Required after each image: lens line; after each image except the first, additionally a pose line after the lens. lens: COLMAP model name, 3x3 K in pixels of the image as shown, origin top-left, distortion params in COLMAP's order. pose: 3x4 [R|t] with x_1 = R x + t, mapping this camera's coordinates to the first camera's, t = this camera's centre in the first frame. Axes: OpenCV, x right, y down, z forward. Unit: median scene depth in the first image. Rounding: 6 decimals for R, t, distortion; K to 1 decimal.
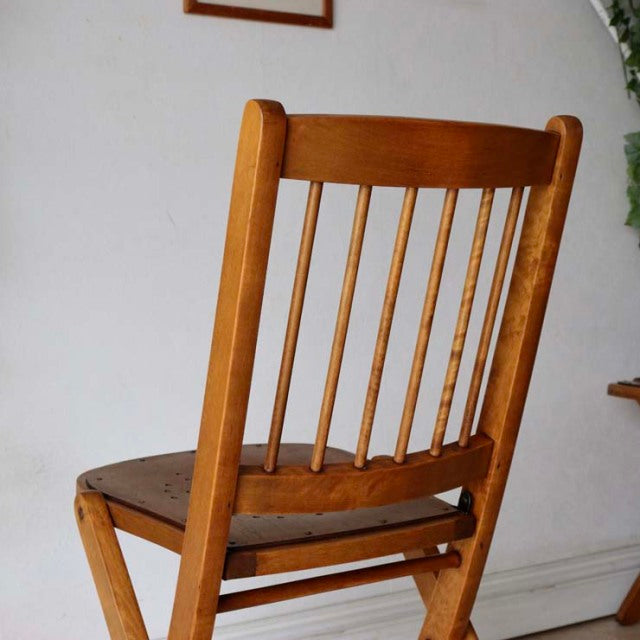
lens RADIAL K [[1177.3, 0, 319.3], [0, 1177.3, 320.9], [0, 0, 1]] dist [-0.022696, 0.257660]
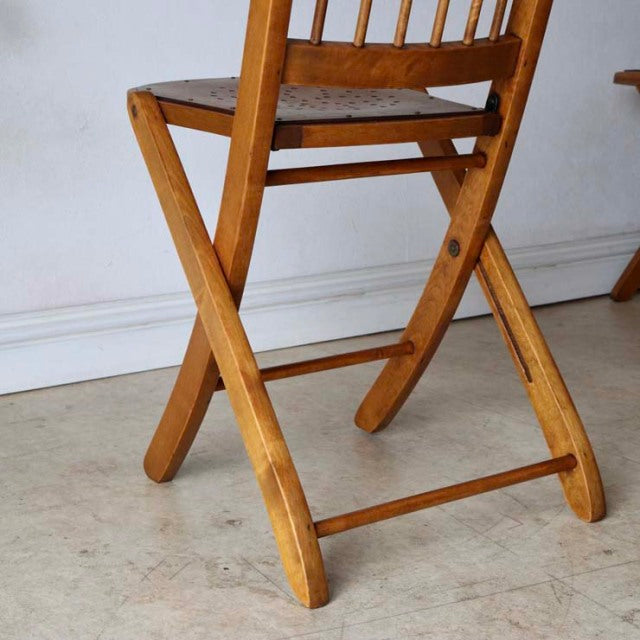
lens RADIAL K [[1112.2, 0, 319.9], [0, 1112.2, 320.1], [0, 0, 1]] dist [-0.046117, 0.192164]
pose [[0.999995, 0.002667, 0.001758, -0.035128], [-0.002927, 0.985495, 0.169681, 0.182057], [-0.001280, -0.169685, 0.985498, -0.030804]]
